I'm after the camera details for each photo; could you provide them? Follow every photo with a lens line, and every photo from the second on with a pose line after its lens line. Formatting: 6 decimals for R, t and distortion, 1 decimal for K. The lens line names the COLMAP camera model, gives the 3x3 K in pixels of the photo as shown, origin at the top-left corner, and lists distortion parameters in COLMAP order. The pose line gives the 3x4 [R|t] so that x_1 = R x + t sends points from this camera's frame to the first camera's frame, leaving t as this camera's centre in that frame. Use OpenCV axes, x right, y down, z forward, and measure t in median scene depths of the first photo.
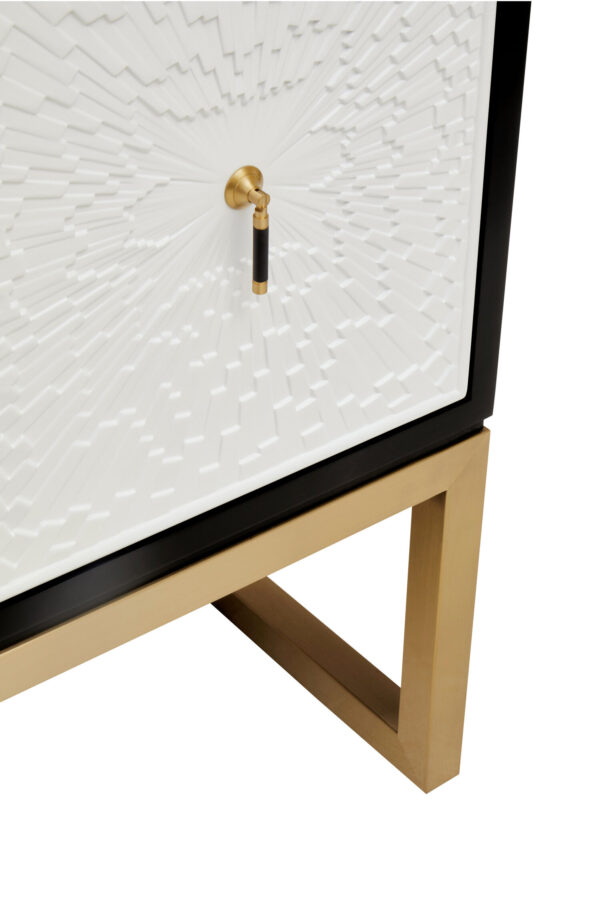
lens RADIAL K [[2149.1, 0, 300.0], [0, 2149.1, 450.0], [0, 0, 1]] dist [0.023779, -0.410192]
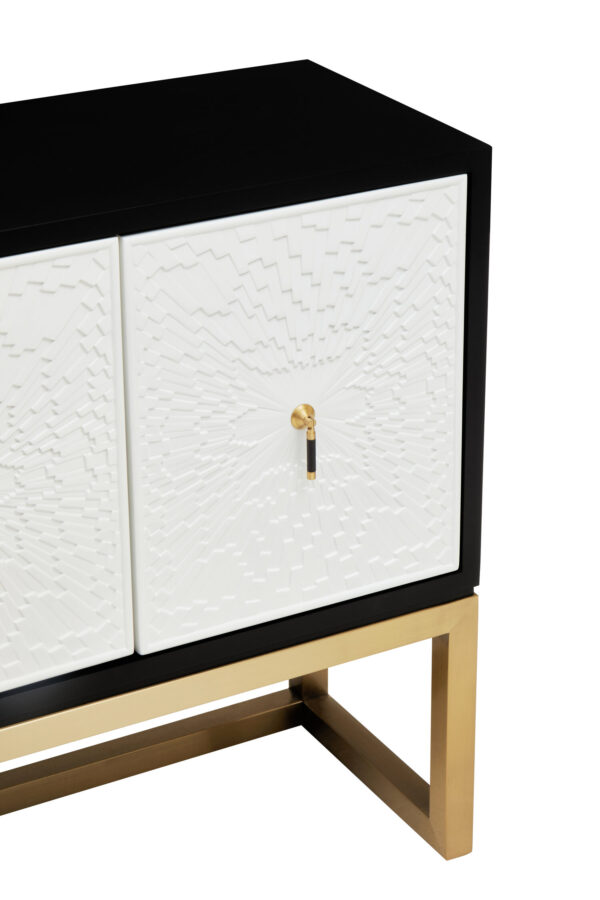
lens RADIAL K [[2347.6, 0, 300.0], [0, 2347.6, 450.0], [0, 0, 1]] dist [0.031814, 0.396277]
pose [[0.986646, 0.041470, -0.157510, 0.273384], [-0.070839, 0.980049, -0.185703, 0.258746], [0.146667, 0.194380, 0.969900, -0.842462]]
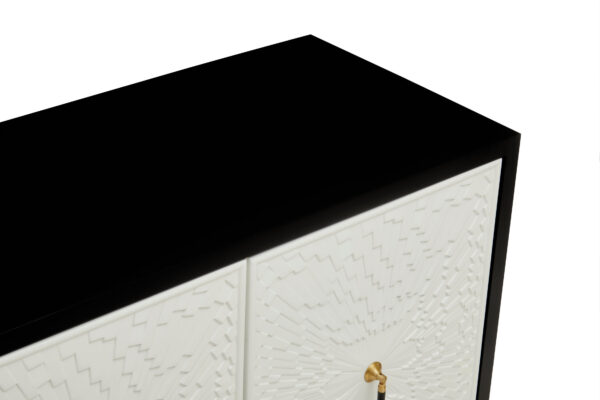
lens RADIAL K [[1426.6, 0, 300.0], [0, 1426.6, 200.0], [0, 0, 1]] dist [-0.026421, 0.009323]
pose [[0.998840, -0.012478, 0.046506, -0.156335], [0.018130, 0.992221, -0.123165, -0.119242], [-0.044608, 0.123865, 0.991296, -0.352897]]
